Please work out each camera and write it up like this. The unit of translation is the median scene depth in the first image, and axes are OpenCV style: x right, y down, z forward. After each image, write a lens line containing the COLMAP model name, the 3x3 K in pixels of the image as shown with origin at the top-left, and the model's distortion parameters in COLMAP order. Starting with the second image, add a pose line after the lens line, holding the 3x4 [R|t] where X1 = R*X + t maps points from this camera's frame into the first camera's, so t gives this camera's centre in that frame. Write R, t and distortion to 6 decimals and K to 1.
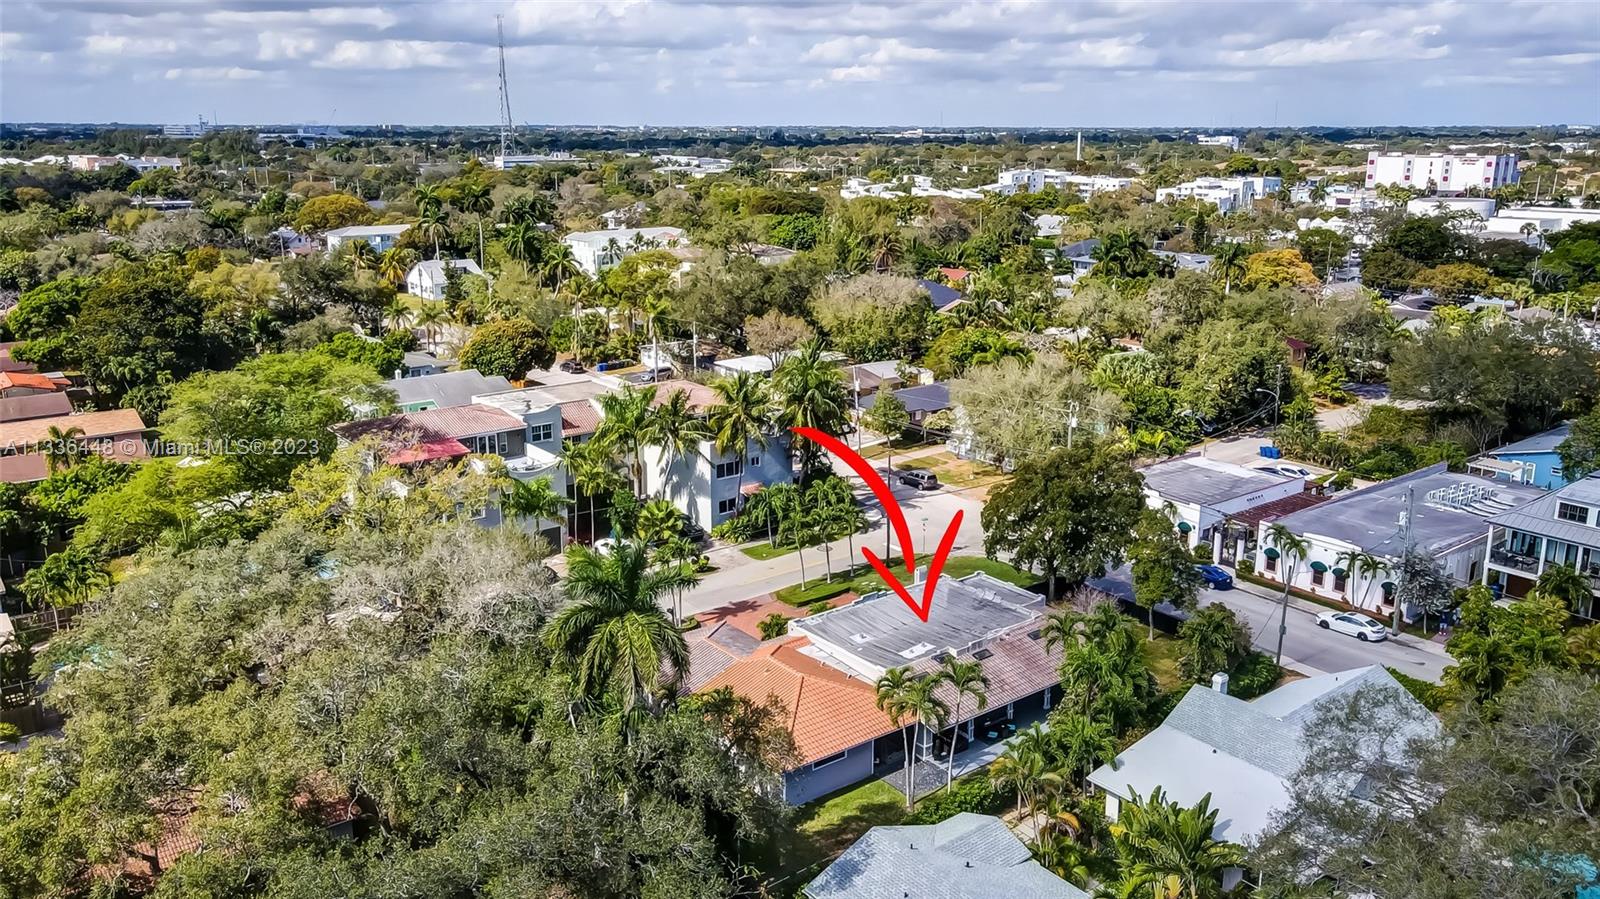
lens RADIAL K [[1170.7, 0, 800.0], [0, 1170.7, 449.5], [0, 0, 1]] dist [0.003382, 0.005978]
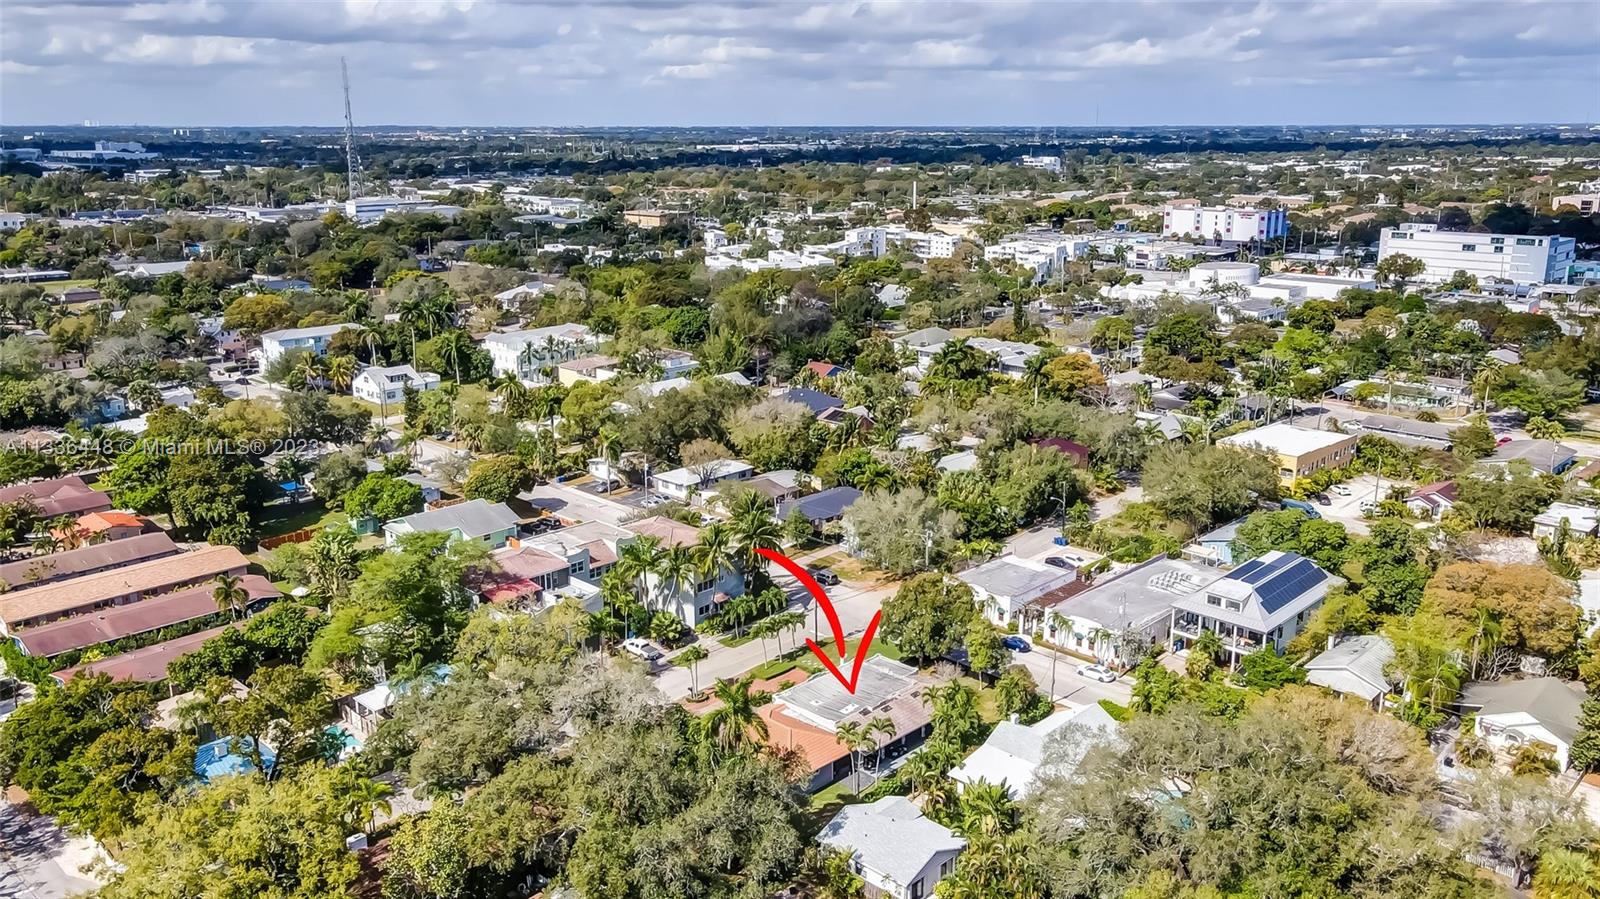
lens RADIAL K [[1220.2, 0, 800.0], [0, 1220.2, 449.5], [0, 0, 1]] dist [-0.043952, 0.081158]
pose [[0.990370, -0.035621, 0.133782, -0.142132], [0.035821, 0.999358, 0.000909, -0.153454], [-0.133729, 0.003892, 0.991010, -0.554923]]
